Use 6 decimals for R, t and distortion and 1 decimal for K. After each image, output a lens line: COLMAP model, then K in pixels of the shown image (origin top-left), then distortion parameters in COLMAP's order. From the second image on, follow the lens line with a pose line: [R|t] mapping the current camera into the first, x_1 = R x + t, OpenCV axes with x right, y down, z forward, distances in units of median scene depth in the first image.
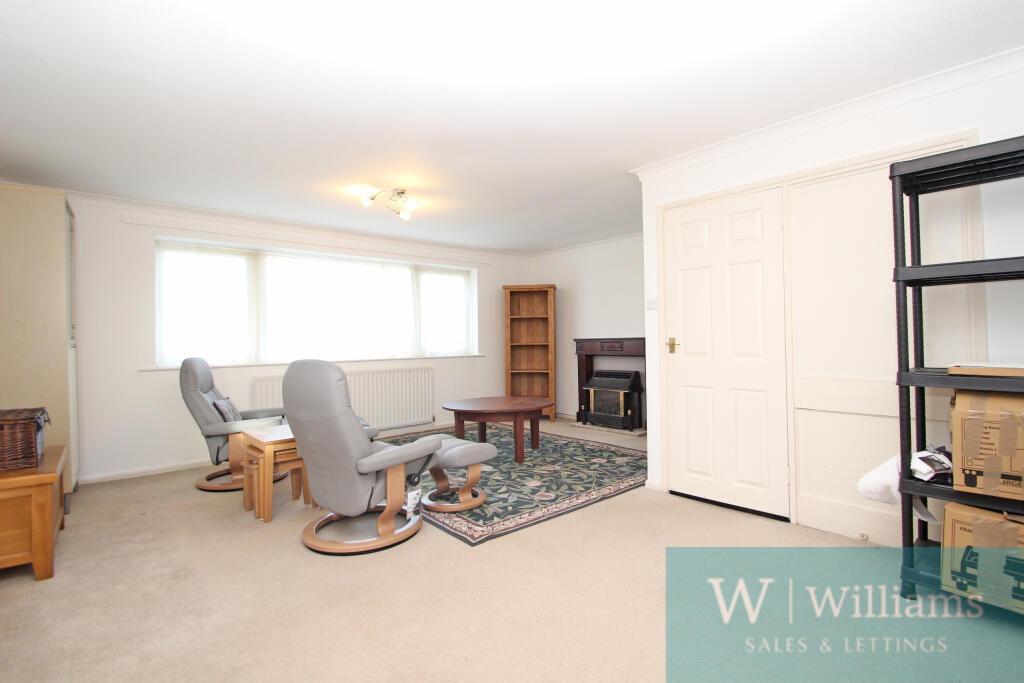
lens RADIAL K [[482.6, 0, 512.4], [0, 482.6, 338.7], [0, 0, 1]] dist [0.000402, 0.000048]
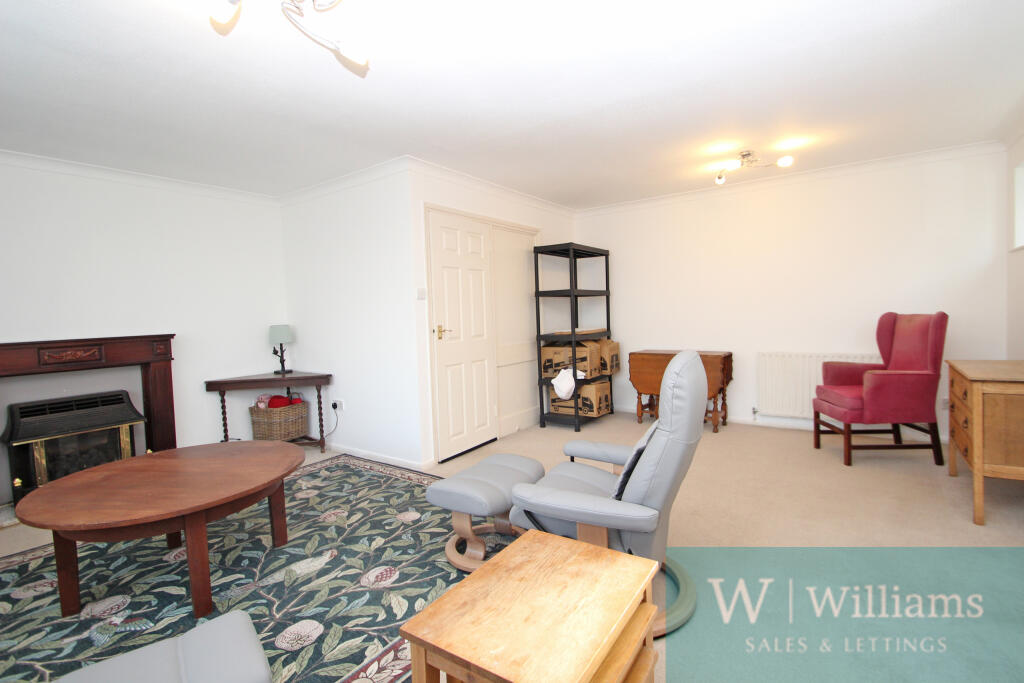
lens RADIAL K [[482.6, 0, 512.2], [0, 482.6, 340.1], [0, 0, 1]] dist [0.000402, 0.000048]
pose [[-0.254652, -0.024276, 0.966728, -0.709899], [0.042222, 0.998452, 0.036194, -0.000584], [-0.966111, 0.050035, -0.253233, 0.989194]]
